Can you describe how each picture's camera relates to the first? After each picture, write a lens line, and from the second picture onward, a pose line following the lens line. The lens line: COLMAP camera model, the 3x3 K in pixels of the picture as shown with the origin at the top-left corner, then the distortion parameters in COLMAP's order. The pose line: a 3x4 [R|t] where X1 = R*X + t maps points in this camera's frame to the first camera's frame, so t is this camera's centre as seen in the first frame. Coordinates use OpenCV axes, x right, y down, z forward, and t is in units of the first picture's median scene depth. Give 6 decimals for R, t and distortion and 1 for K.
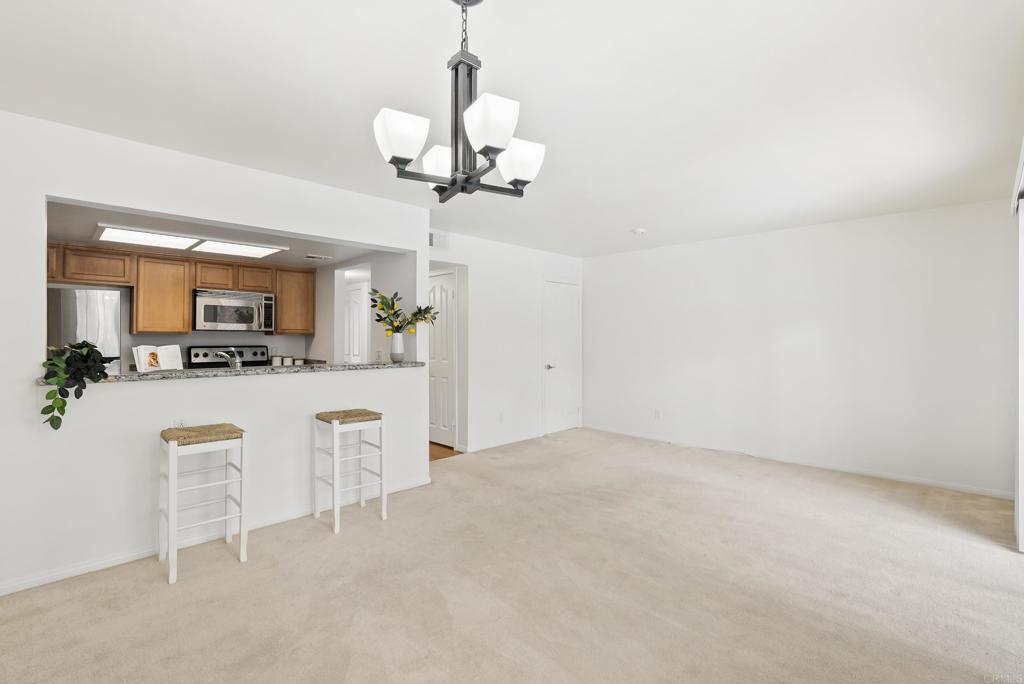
lens RADIAL K [[466.2, 0, 514.9], [0, 466.2, 331.9], [0, 0, 1]] dist [-0.004169, 0.000012]
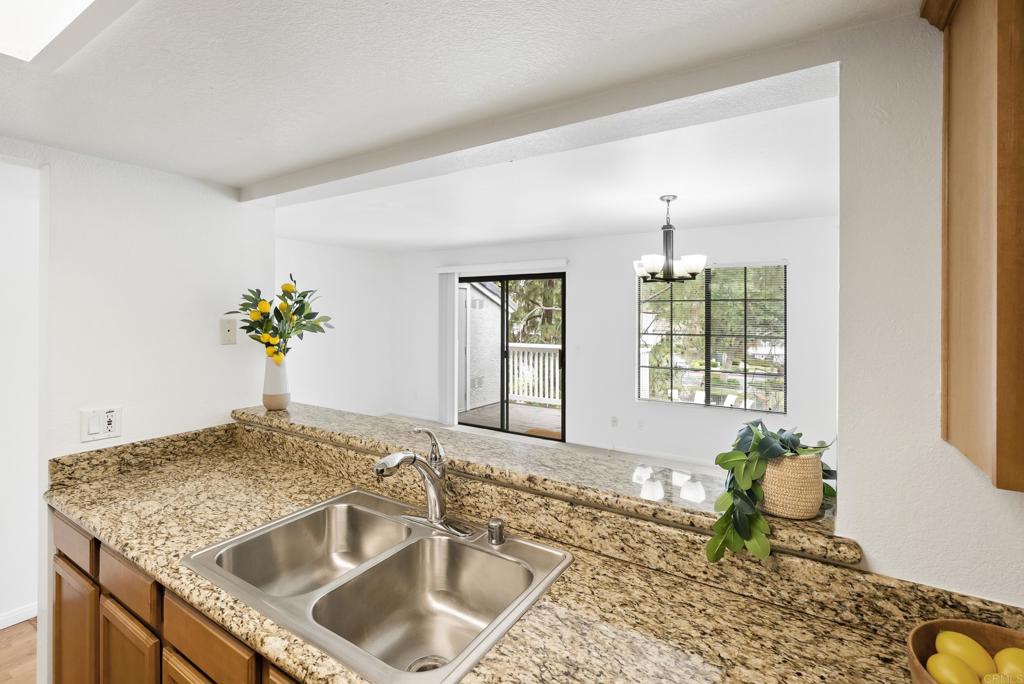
lens RADIAL K [[472.9, 0, 509.2], [0, 472.9, 311.6], [0, 0, 1]] dist [-0.002988, 0.000019]
pose [[-0.213434, 0.003267, 0.976952, -0.723559], [-0.015364, 0.999860, -0.006700, -0.042448], [-0.976837, -0.016439, -0.213354, 0.733379]]
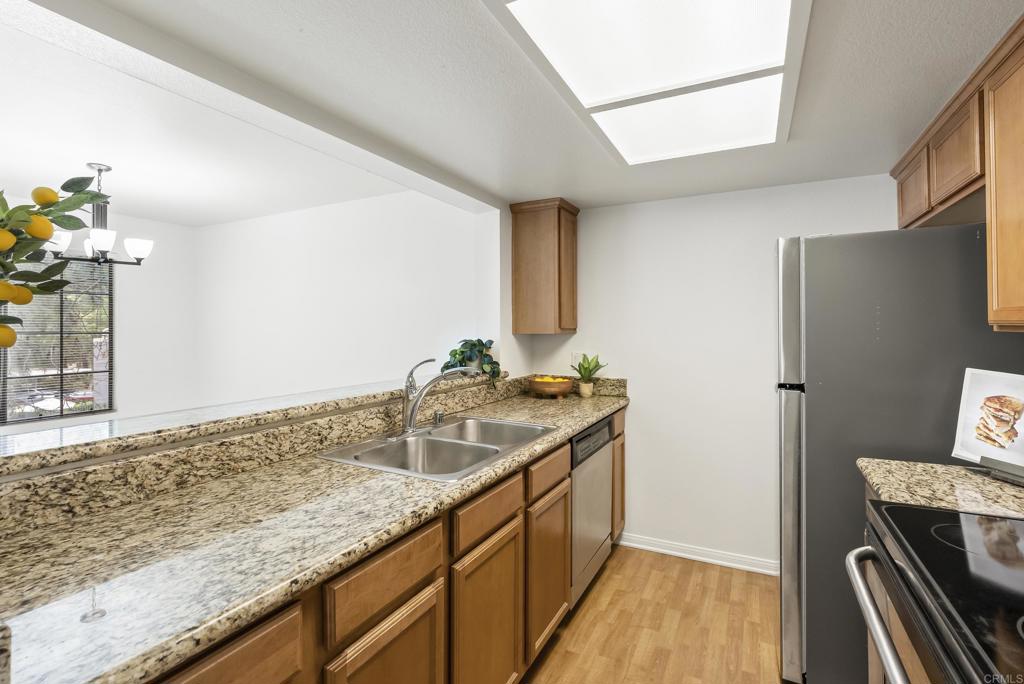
lens RADIAL K [[475.2, 0, 516.7], [0, 475.2, 323.5], [0, 0, 1]] dist [-0.005605, 0.000467]
pose [[-0.951262, -0.000505, -0.308384, -0.387498], [0.006605, 0.999736, -0.022010, 0.003778], [0.308314, -0.022974, -0.951007, 1.131907]]
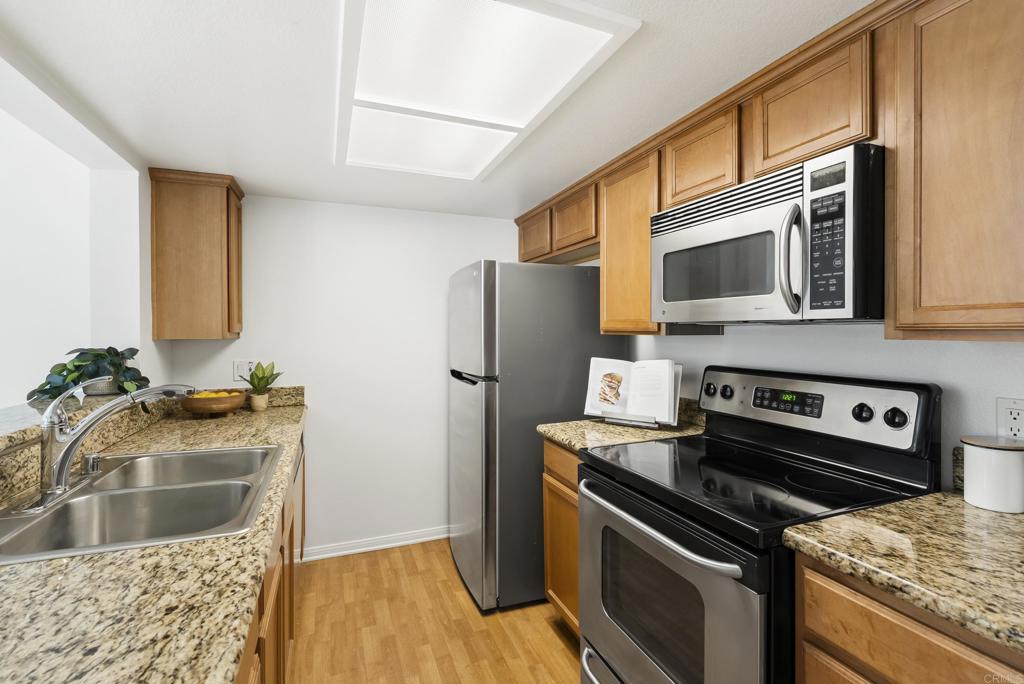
lens RADIAL K [[463.9, 0, 514.5], [0, 463.9, 336.7], [0, 0, 1]] dist [-0.004853, 0.000778]
pose [[-0.393789, 0.009726, -0.919150, -0.292070], [0.013072, 0.999902, 0.004980, 0.003024], [0.919108, -0.010054, -0.393877, 1.046443]]
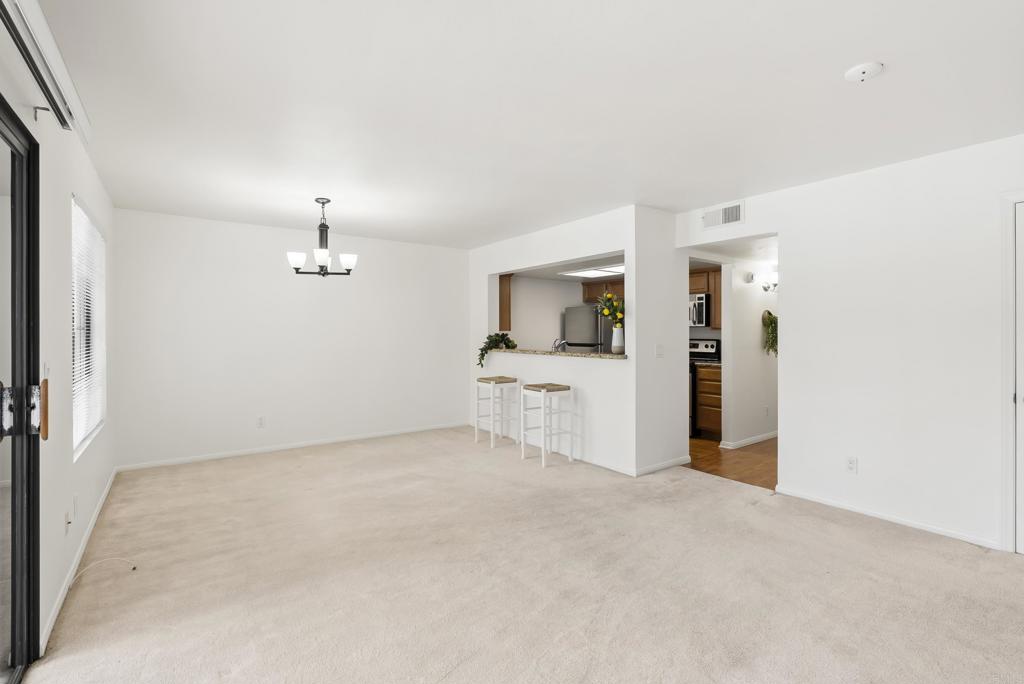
lens RADIAL K [[466.2, 0, 514.9], [0, 466.2, 331.9], [0, 0, 1]] dist [-0.004169, 0.000012]
pose [[-0.150107, -0.001169, -0.988669, 0.750417], [0.010949, 0.999936, -0.002845, 0.010657], [0.988609, -0.011252, -0.150084, 0.791930]]
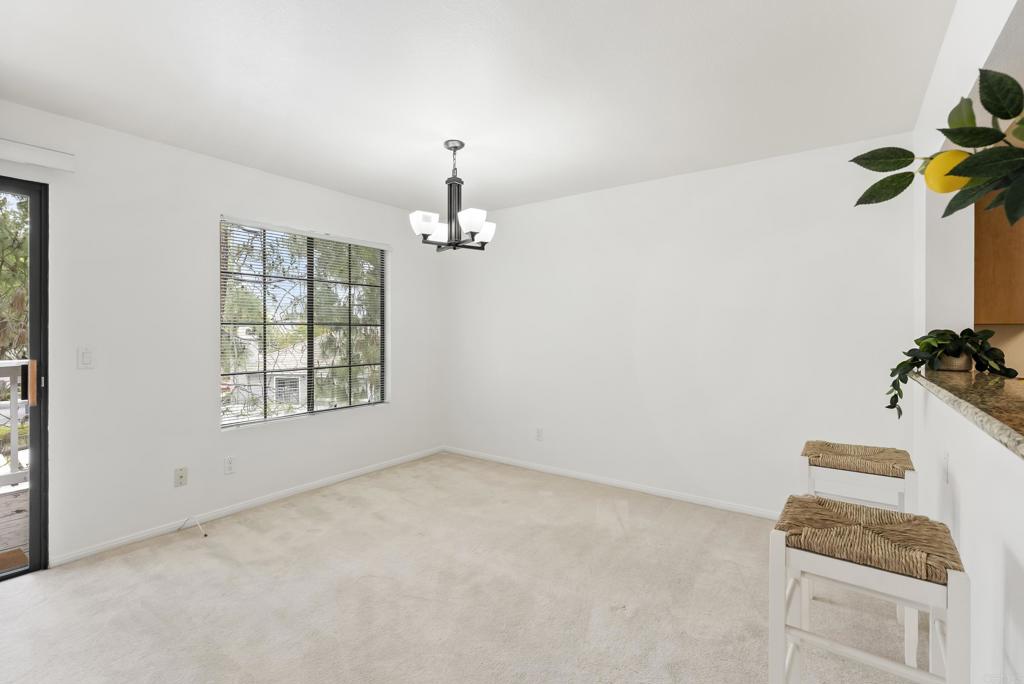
lens RADIAL K [[466.2, 0, 514.9], [0, 466.2, 331.9], [0, 0, 1]] dist [-0.004169, 0.000012]
pose [[-0.986222, -0.003086, -0.165398, -0.012095], [-0.001637, 0.999959, -0.008892, 0.017288], [0.165419, -0.008498, -0.986187, 0.940370]]
